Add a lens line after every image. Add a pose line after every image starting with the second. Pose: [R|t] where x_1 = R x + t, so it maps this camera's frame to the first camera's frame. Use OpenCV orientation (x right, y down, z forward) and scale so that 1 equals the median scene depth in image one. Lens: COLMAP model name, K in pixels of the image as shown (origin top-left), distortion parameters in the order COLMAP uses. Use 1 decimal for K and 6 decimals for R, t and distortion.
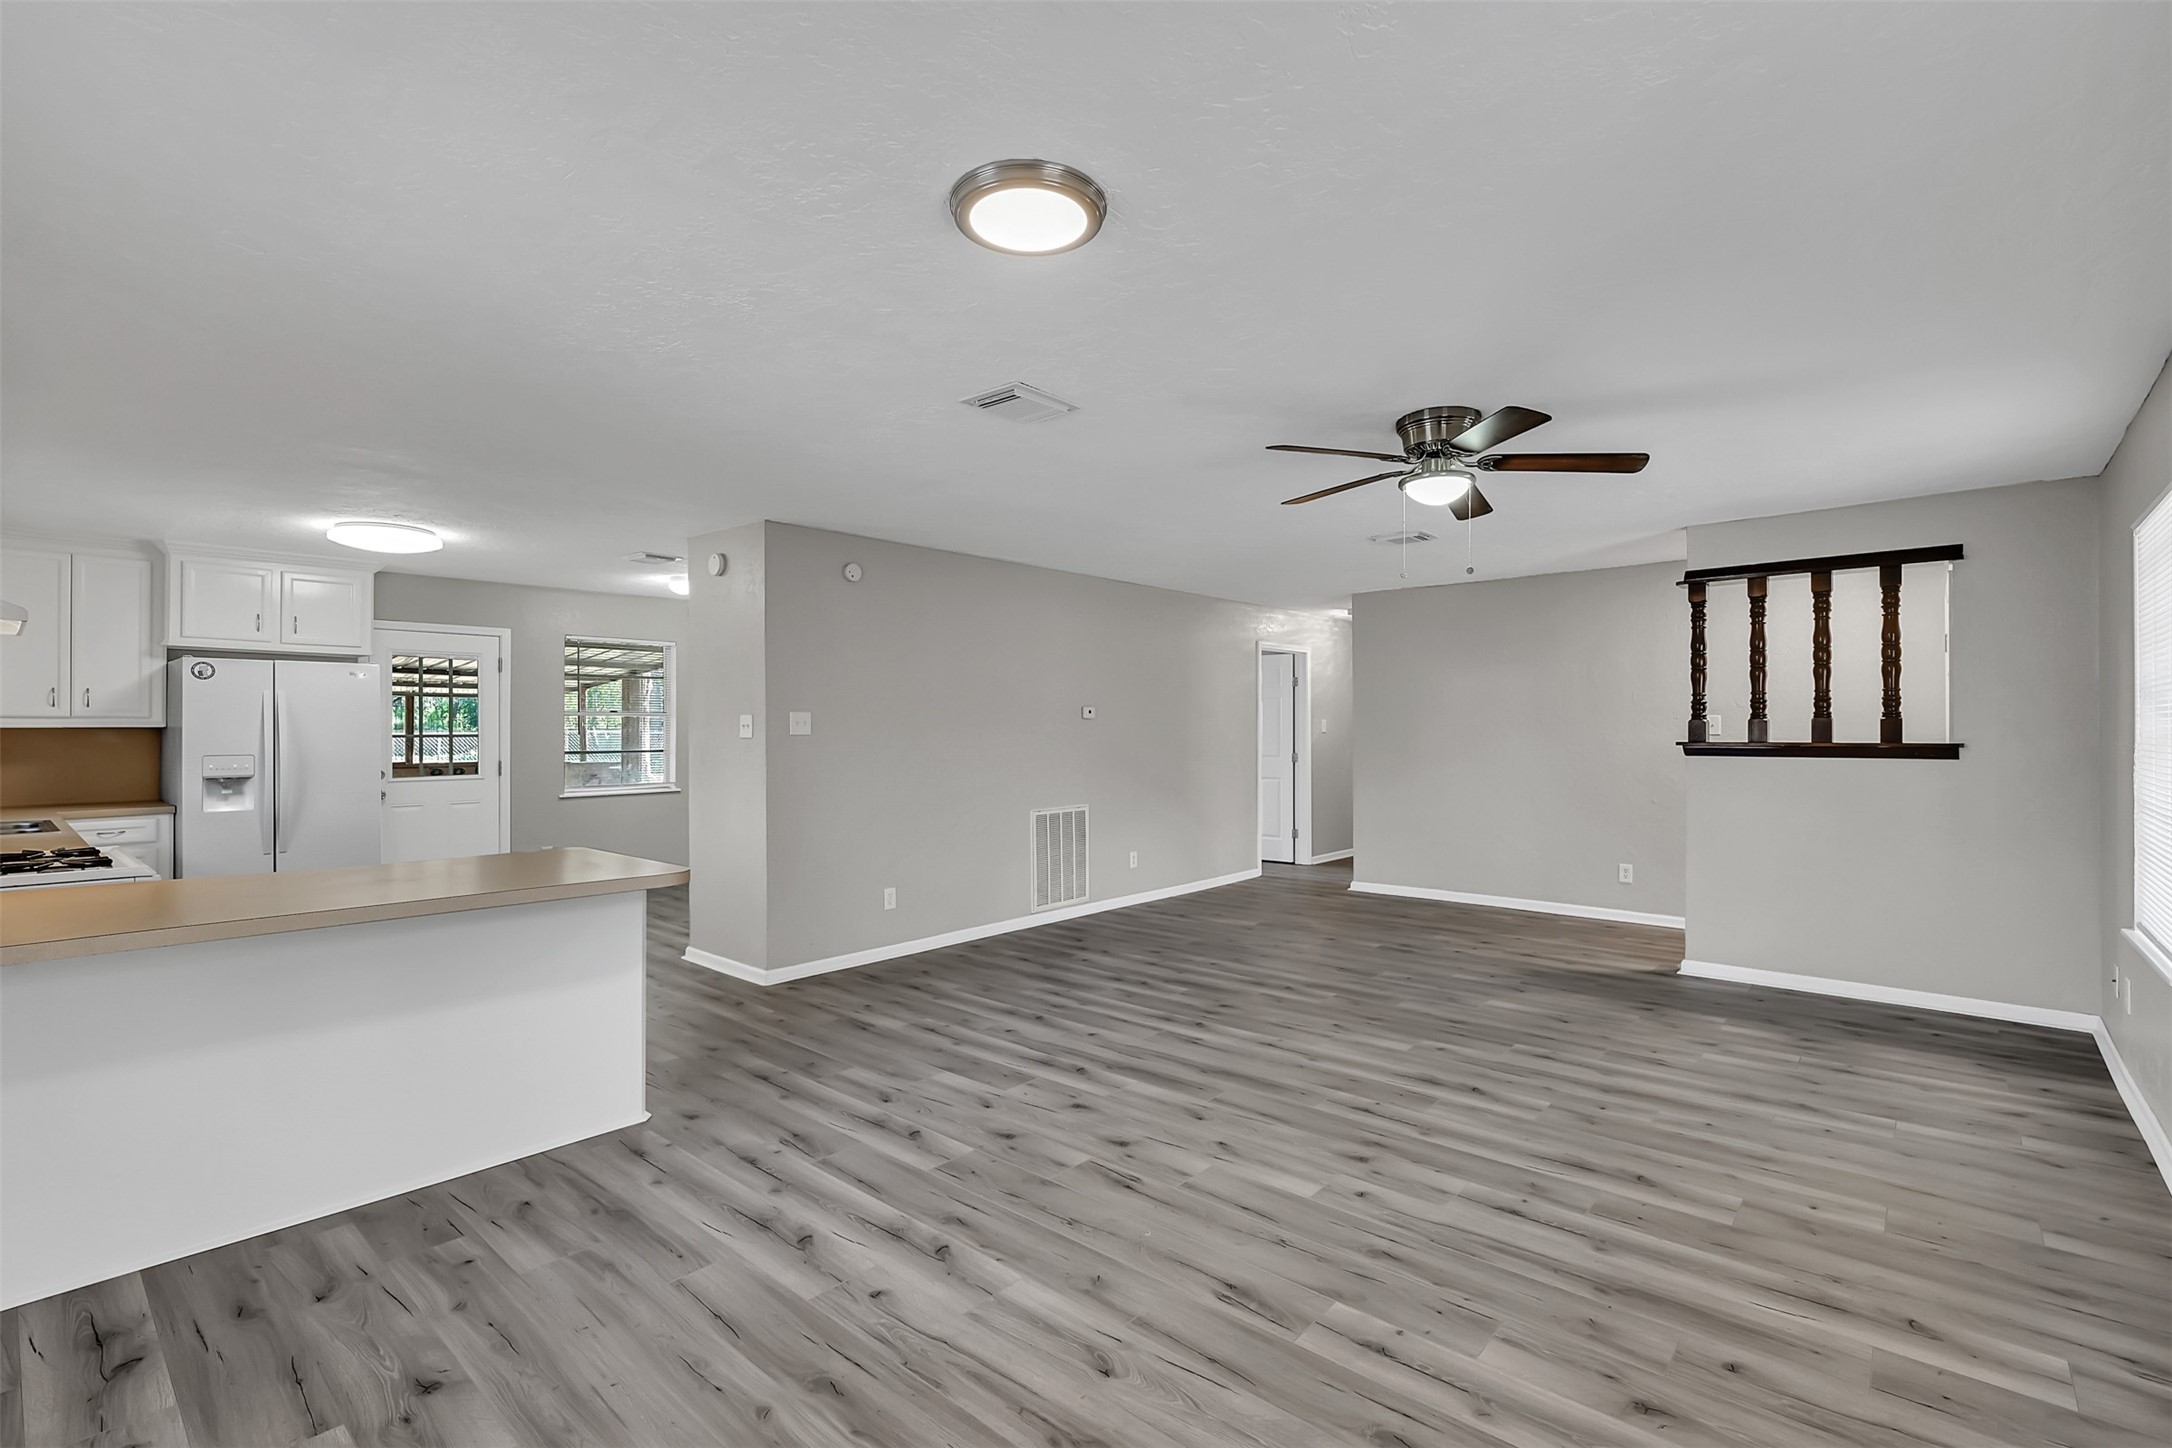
lens RADIAL K [[956.7, 0, 1084.4], [0, 956.7, 722.6], [0, 0, 1]] dist [-0.007856, -0.000198]
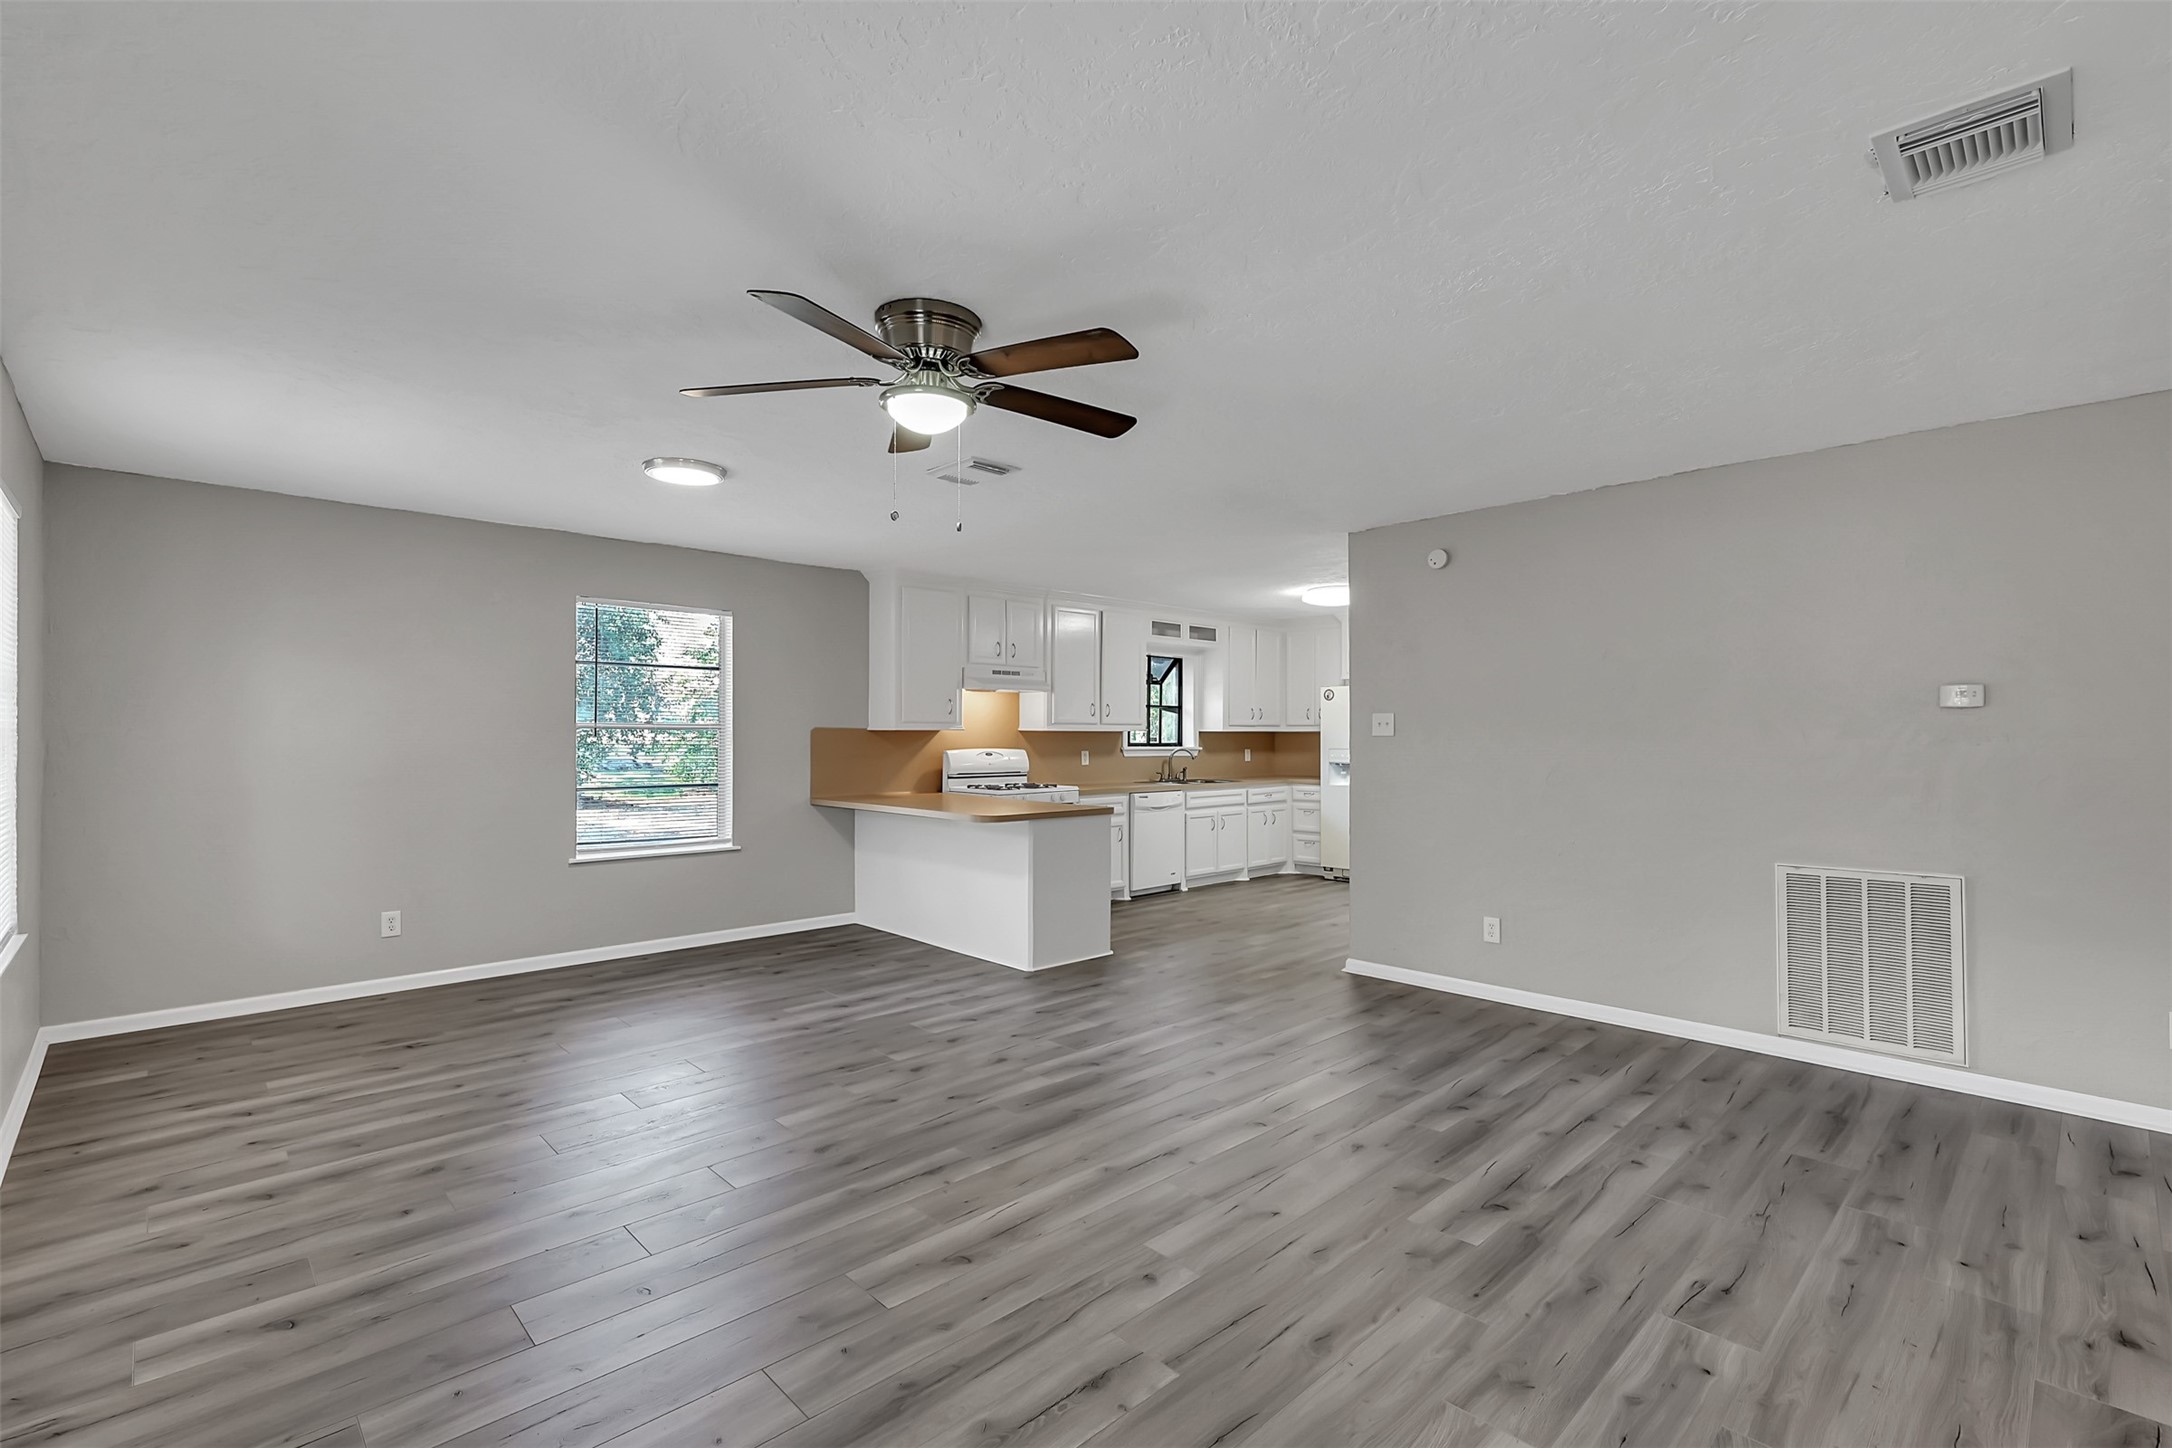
lens RADIAL K [[956.7, 0, 1085.8], [0, 956.7, 724.1], [0, 0, 1]] dist [-0.007856, -0.000198]
pose [[-0.067165, -0.009464, -0.997697, 1.036711], [0.004843, 0.999940, -0.009811, 0.012518], [0.997730, -0.005491, -0.067115, 1.086476]]
